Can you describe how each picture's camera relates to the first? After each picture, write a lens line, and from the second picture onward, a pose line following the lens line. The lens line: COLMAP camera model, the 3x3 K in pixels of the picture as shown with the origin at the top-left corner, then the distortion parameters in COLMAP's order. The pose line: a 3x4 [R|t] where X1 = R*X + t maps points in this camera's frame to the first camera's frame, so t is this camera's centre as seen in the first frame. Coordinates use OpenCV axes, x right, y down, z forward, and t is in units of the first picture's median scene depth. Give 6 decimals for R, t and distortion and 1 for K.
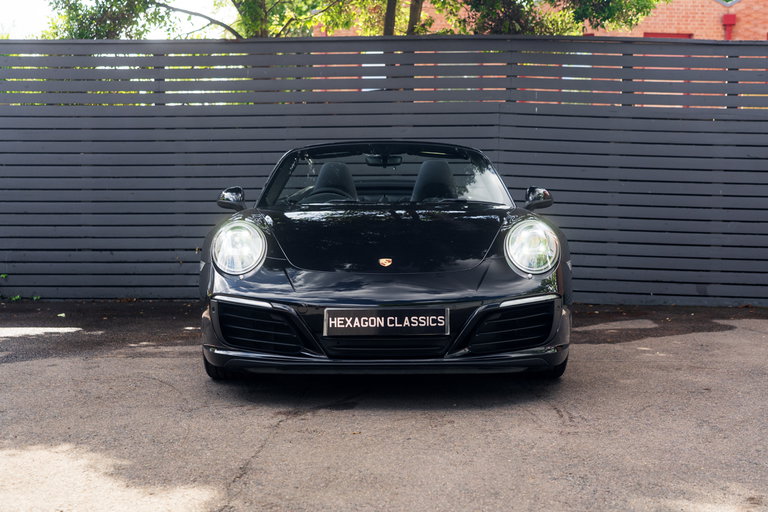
lens RADIAL K [[1103.0, 0, 384.0], [0, 1103.0, 256.0], [0, 0, 1]] dist [-0.016362, -0.001467]
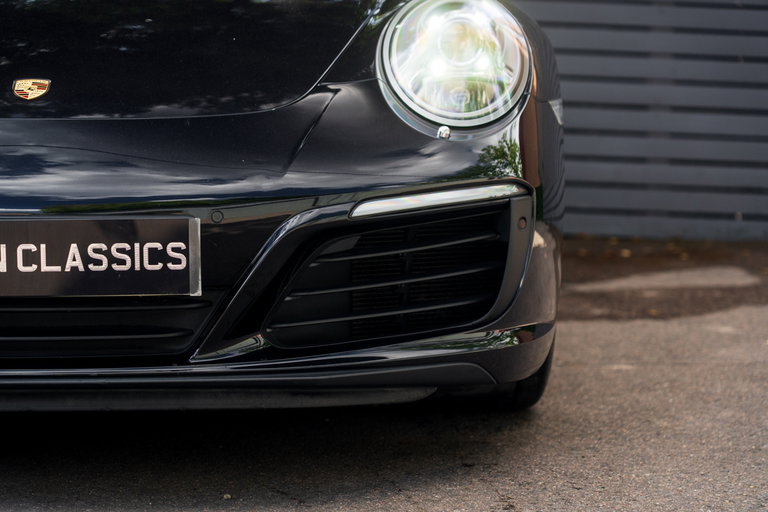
lens RADIAL K [[1915.4, 0, 384.0], [0, 1915.4, 256.0], [0, 0, 1]] dist [0.018010, -0.509650]
pose [[0.997836, 0.001889, 0.065724, 0.071103], [-0.004979, 0.998888, 0.046884, 0.028614], [-0.065562, -0.047110, 0.996736, 0.376269]]
